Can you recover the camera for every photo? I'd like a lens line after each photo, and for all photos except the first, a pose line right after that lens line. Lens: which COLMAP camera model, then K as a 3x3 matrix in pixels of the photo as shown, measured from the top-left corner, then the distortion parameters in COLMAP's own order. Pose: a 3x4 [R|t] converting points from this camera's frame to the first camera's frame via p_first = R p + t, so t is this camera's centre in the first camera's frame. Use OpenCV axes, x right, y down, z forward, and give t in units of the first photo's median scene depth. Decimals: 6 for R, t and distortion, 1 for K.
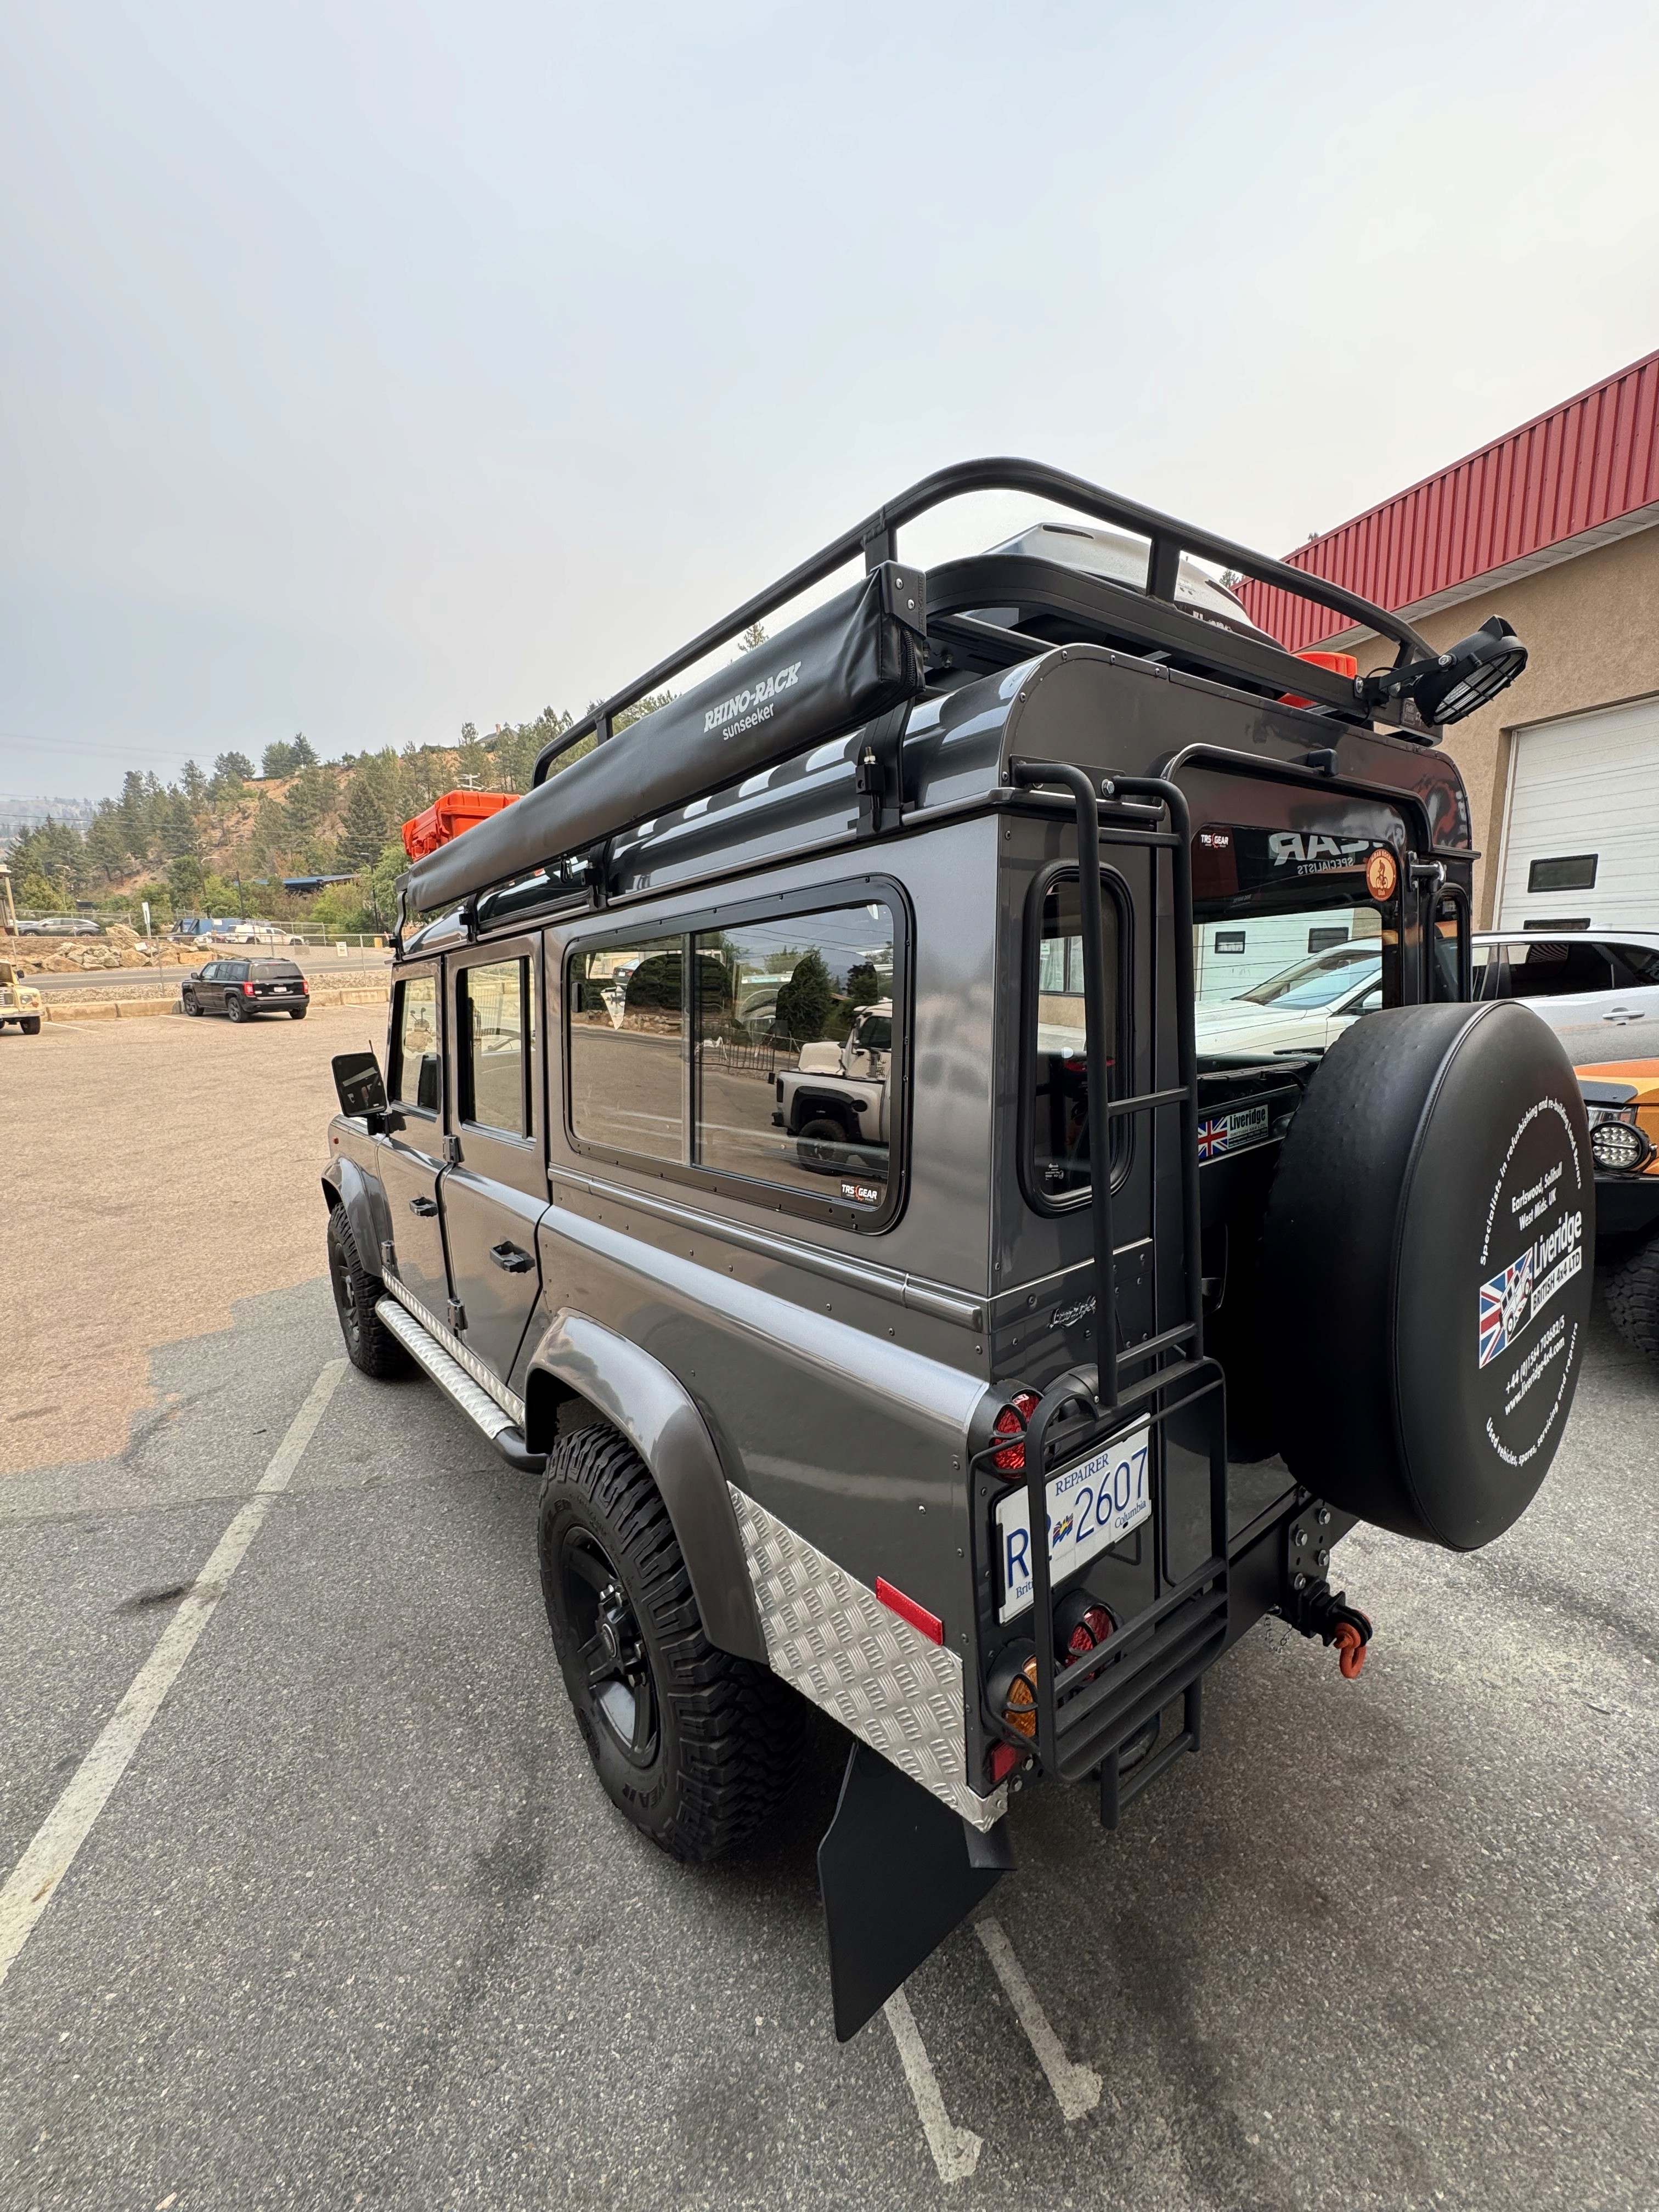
lens RADIAL K [[886.3, 0, 833.1], [0, 886.3, 1109.4], [0, 0, 1]] dist [-0.000532, 0.000046]
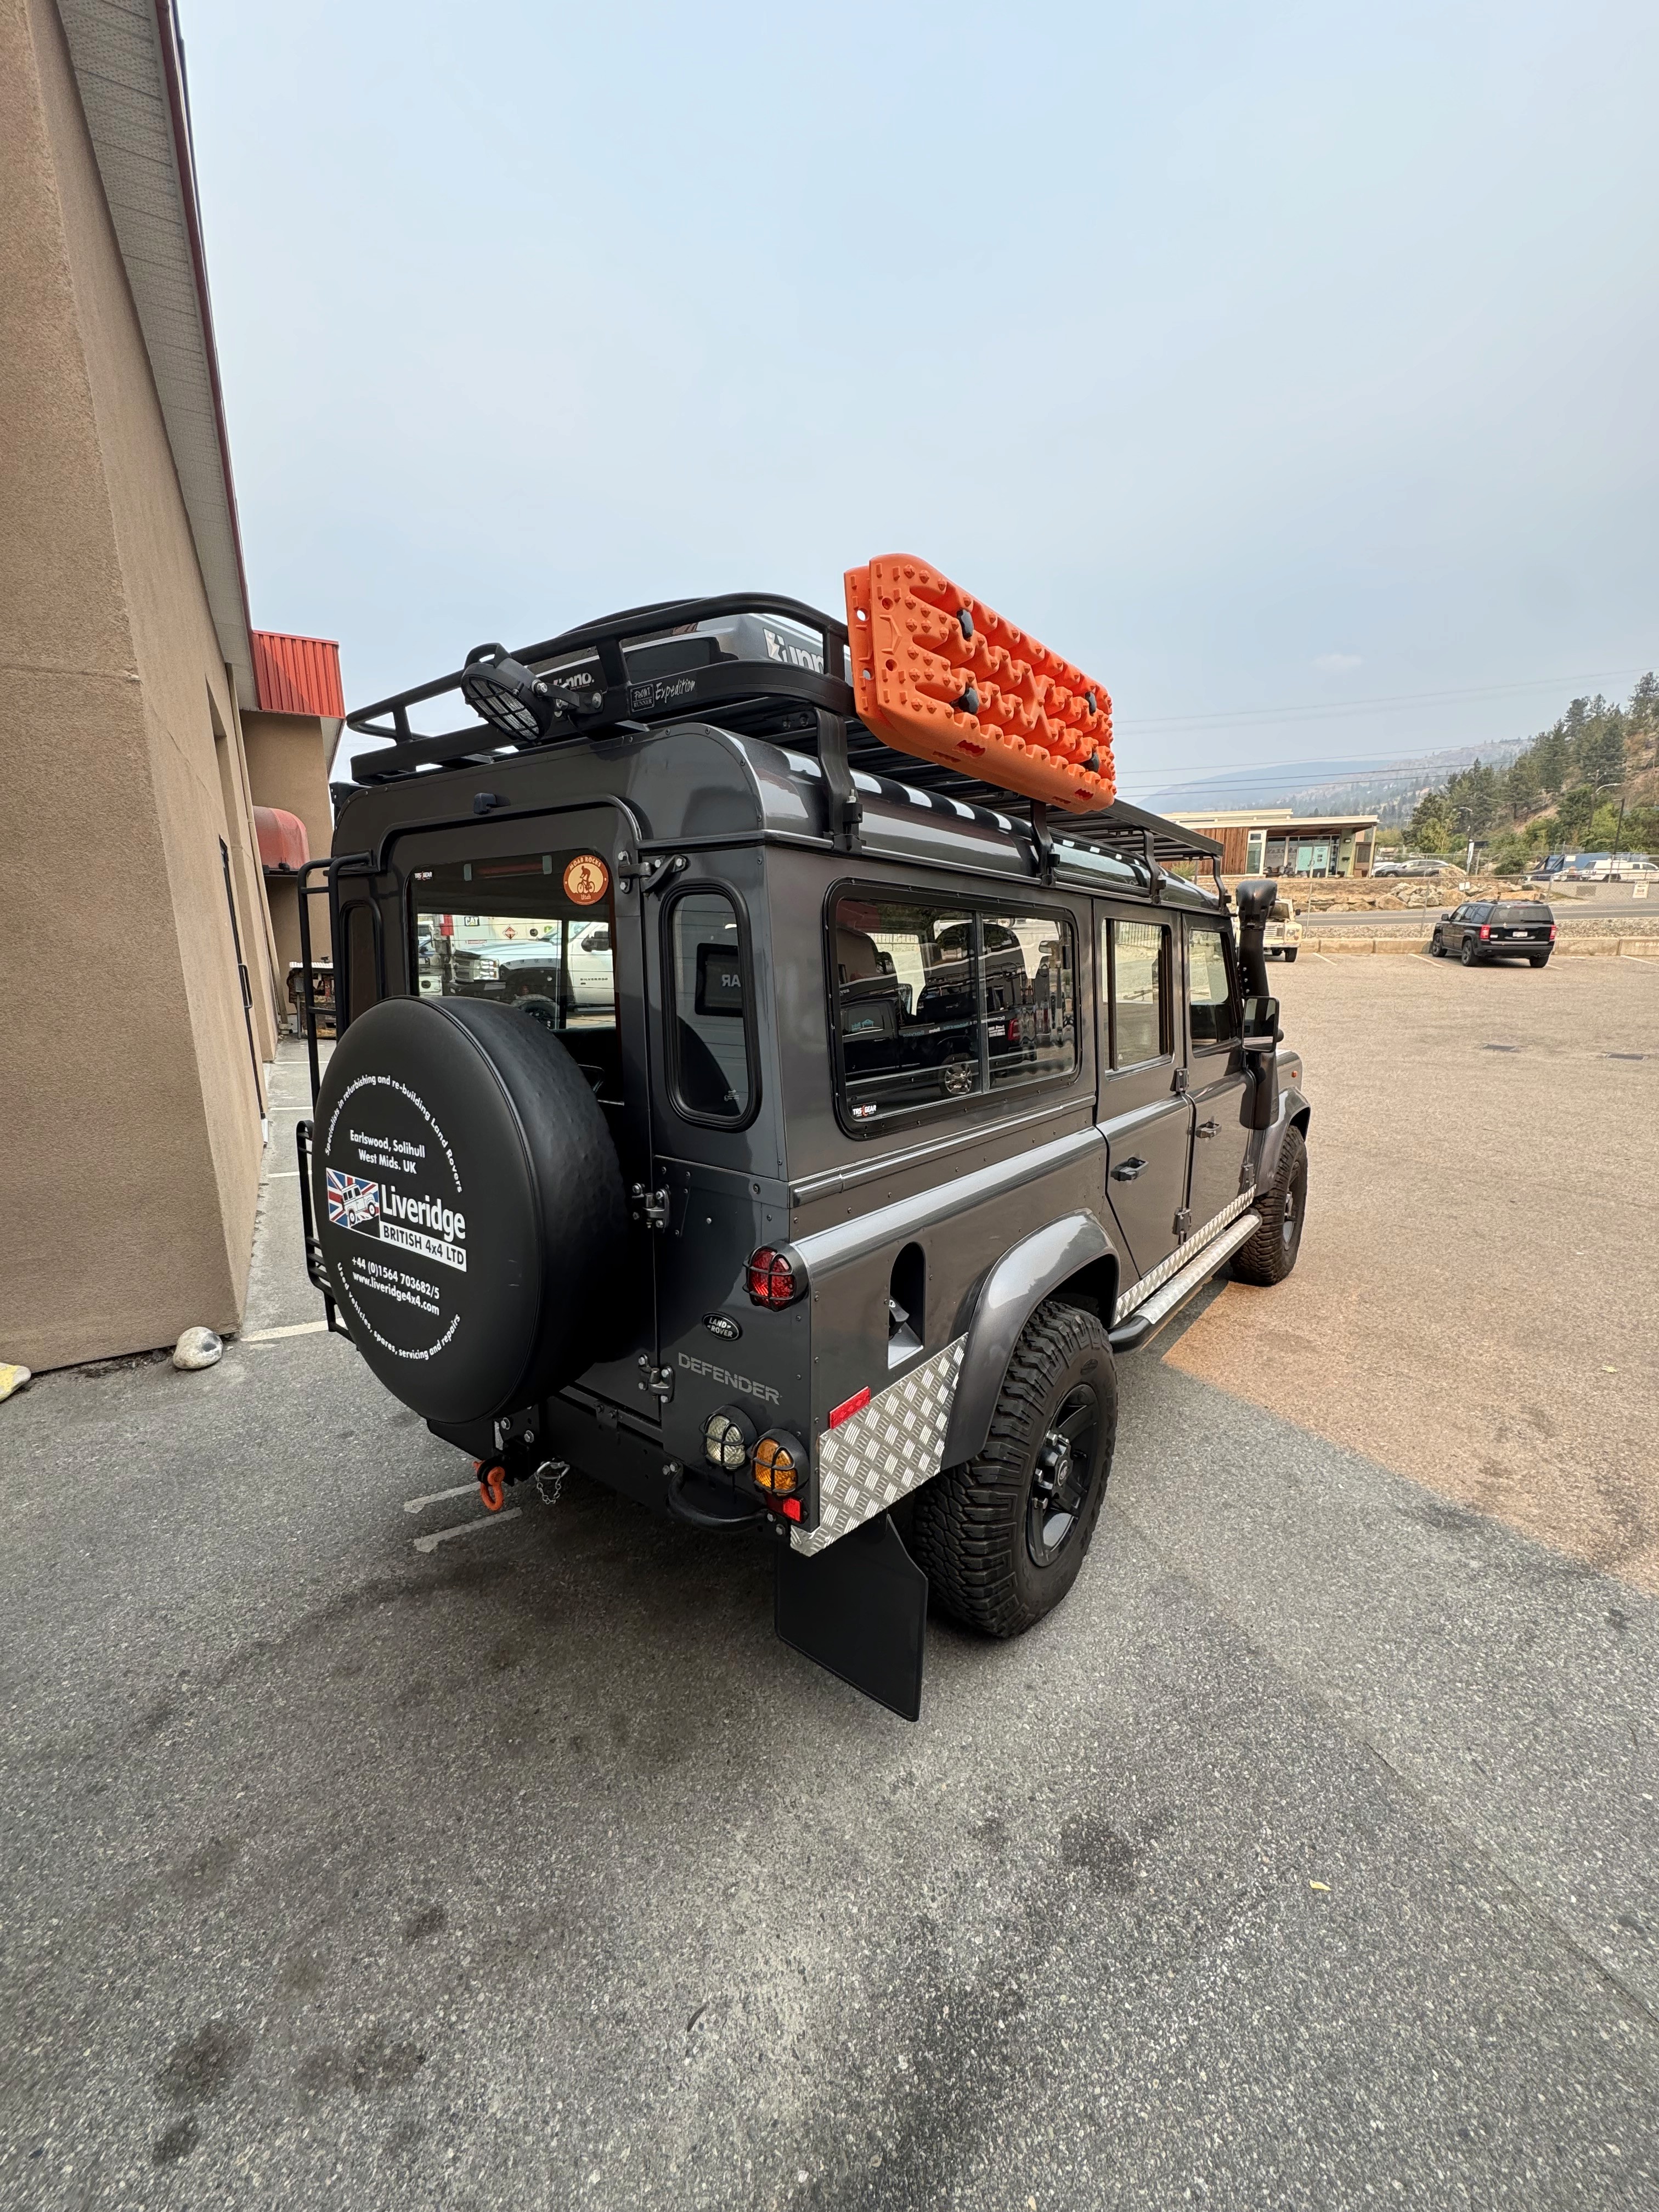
lens RADIAL K [[886.3, 0, 833.1], [0, 886.3, 1109.4], [0, 0, 1]] dist [-0.000532, 0.000046]
pose [[0.244637, 0.230455, -0.941830, 0.140098], [-0.165510, 0.967014, 0.193626, -0.020493], [0.955384, 0.108514, 0.274709, 0.082422]]
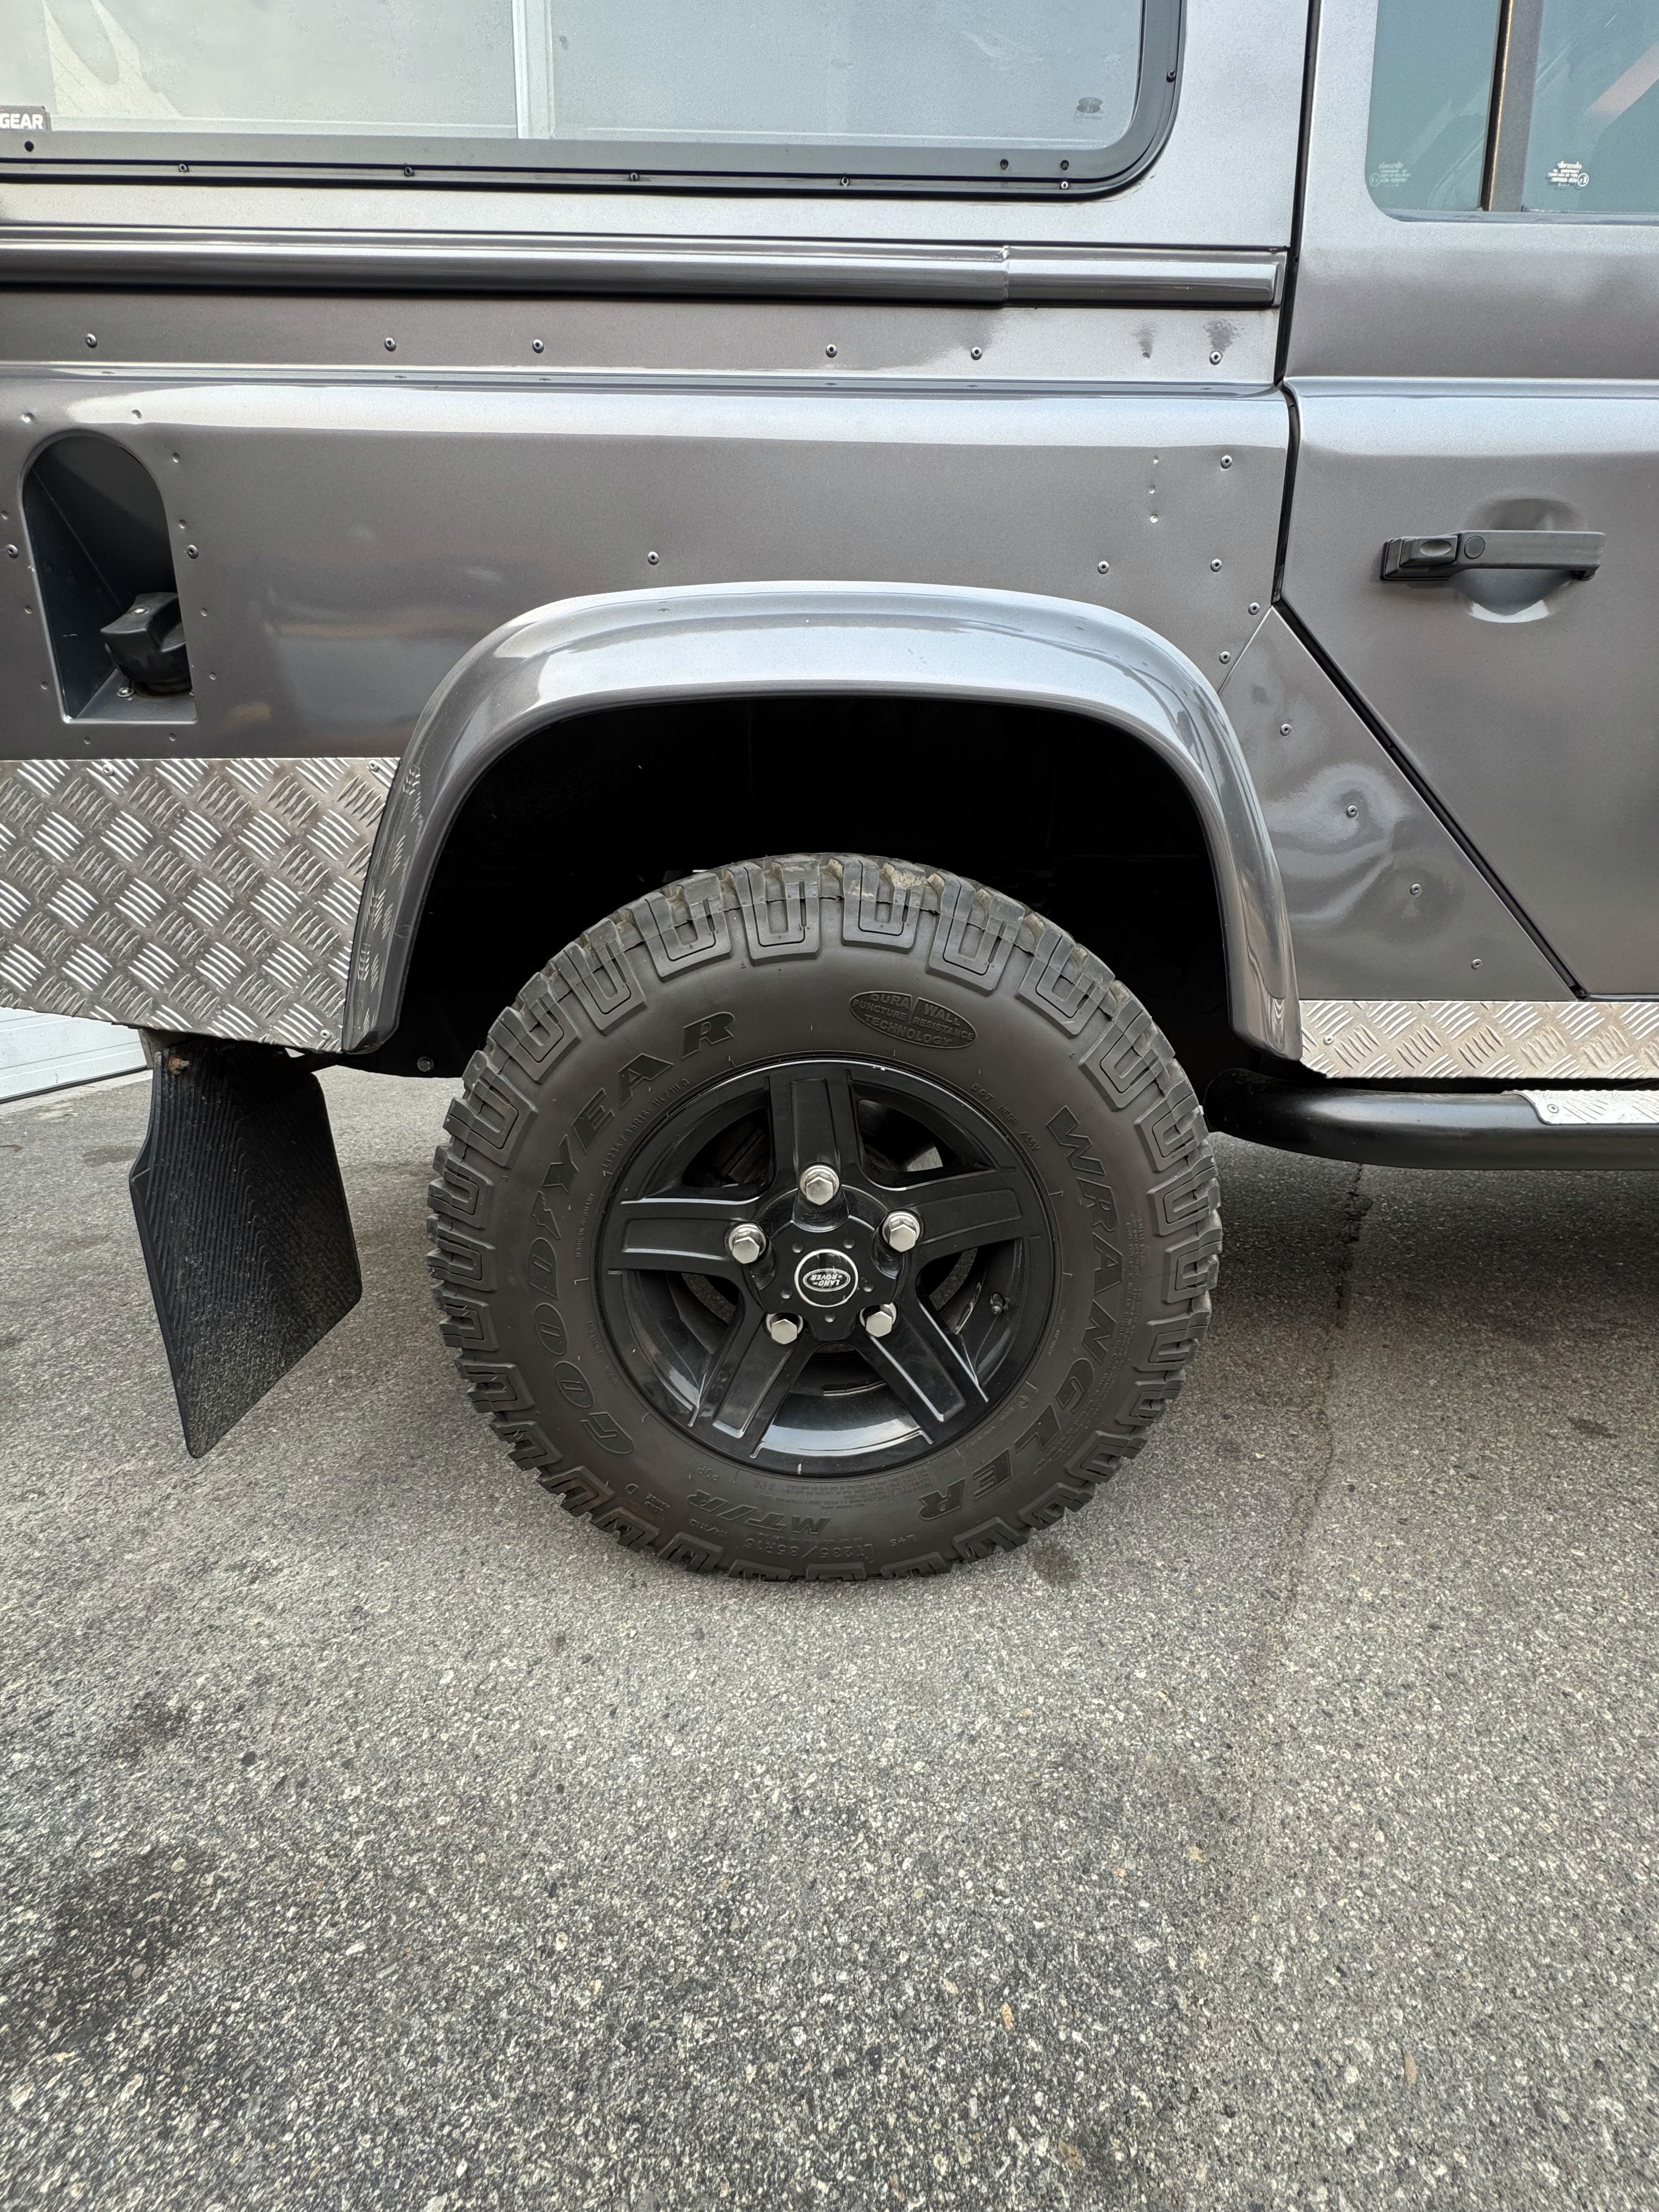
lens RADIAL K [[882.8, 0, 829.5], [0, 882.8, 1106.0], [0, 0, 1]] dist [0.000268, 0.000422]
pose [[-0.614002, 0.256185, -0.746573, 0.081415], [-0.079615, 0.920936, 0.381495, 0.016903], [0.785279, 0.293677, -0.545060, 0.170041]]
